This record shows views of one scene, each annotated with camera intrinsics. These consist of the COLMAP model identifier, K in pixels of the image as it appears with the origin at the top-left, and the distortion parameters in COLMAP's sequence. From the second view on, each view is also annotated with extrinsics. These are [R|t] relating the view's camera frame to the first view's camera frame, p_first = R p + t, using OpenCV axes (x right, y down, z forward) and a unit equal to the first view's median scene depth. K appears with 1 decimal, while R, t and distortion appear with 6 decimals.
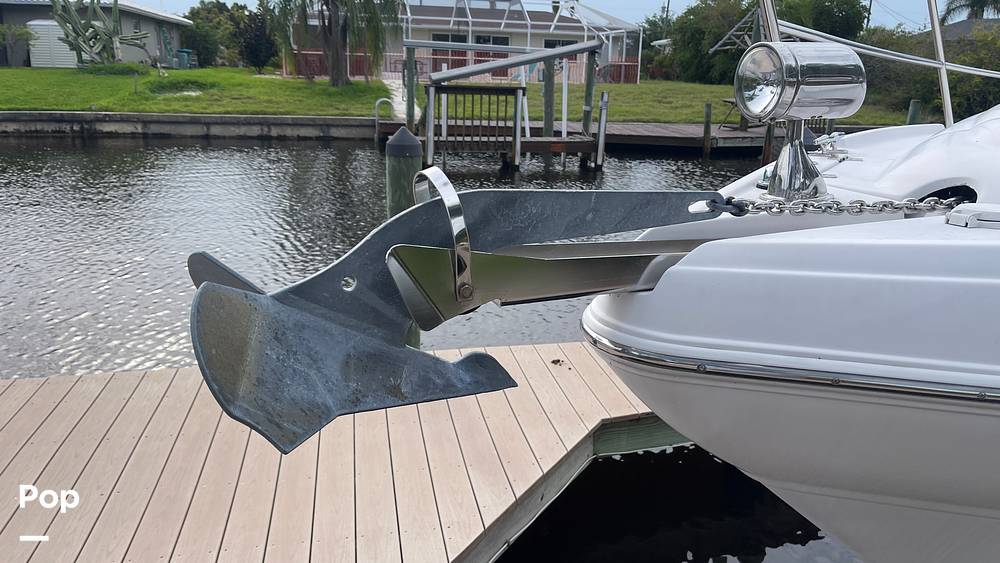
lens RADIAL K [[734.9, 0, 500.0], [0, 734.9, 281.5], [0, 0, 1]] dist [0.024196, -0.046583]
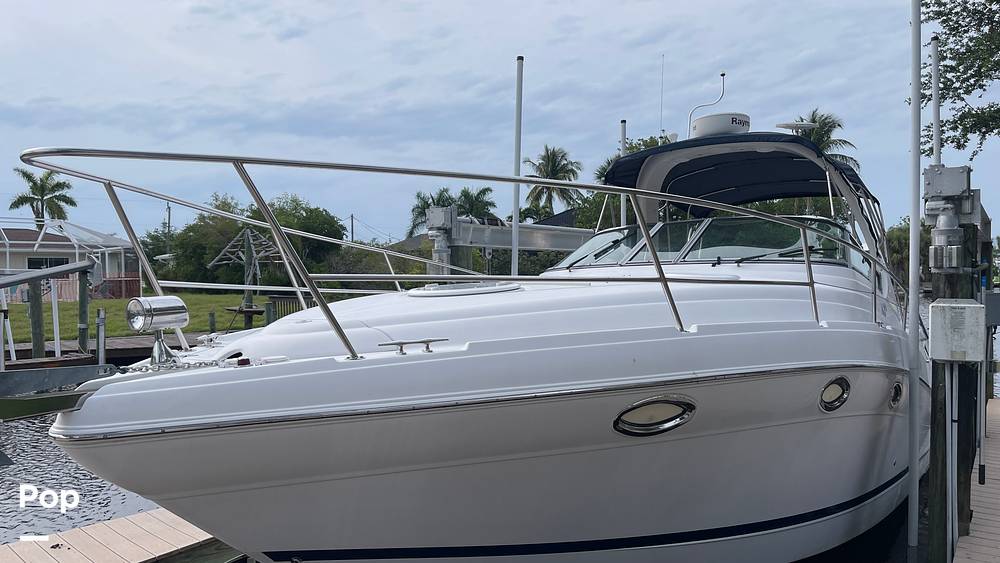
lens RADIAL K [[734.9, 0, 500.0], [0, 734.9, 281.5], [0, 0, 1]] dist [0.024196, -0.046583]
pose [[0.810140, -0.042427, 0.584699, -0.003610], [0.198817, 0.958153, -0.205947, 0.022059], [-0.551494, 0.283094, 0.784673, -0.098808]]
